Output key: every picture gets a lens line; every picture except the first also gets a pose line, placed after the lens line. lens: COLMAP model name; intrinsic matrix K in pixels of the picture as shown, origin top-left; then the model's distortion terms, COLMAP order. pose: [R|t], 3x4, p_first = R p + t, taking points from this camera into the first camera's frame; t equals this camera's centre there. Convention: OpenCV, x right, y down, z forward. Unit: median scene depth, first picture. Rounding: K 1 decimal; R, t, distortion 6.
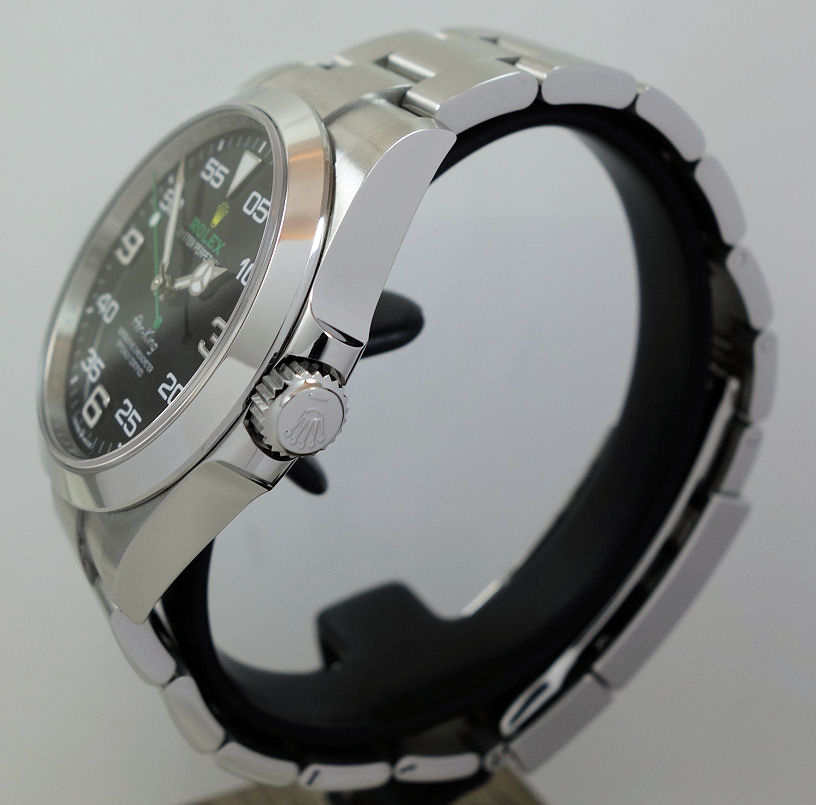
lens RADIAL K [[1173.1, 0, 410.0], [0, 1173.1, 401.8], [0, 0, 1]] dist [-0.001124, 0.000000]
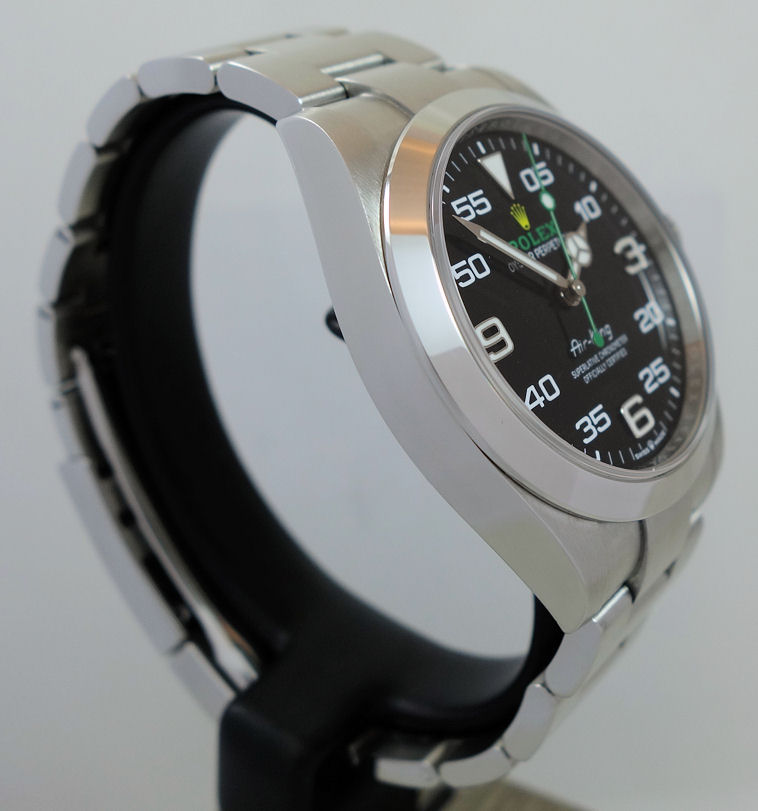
lens RADIAL K [[1341.0, 0, 379.9], [0, 1341.0, 406.8], [0, 0, 1]] dist [-0.100369, 0.000000]
pose [[-0.434452, -0.411656, 0.801119, -1.099901], [0.414097, 0.698579, 0.583533, -0.767788], [-0.799860, 0.585258, -0.133033, 1.353584]]
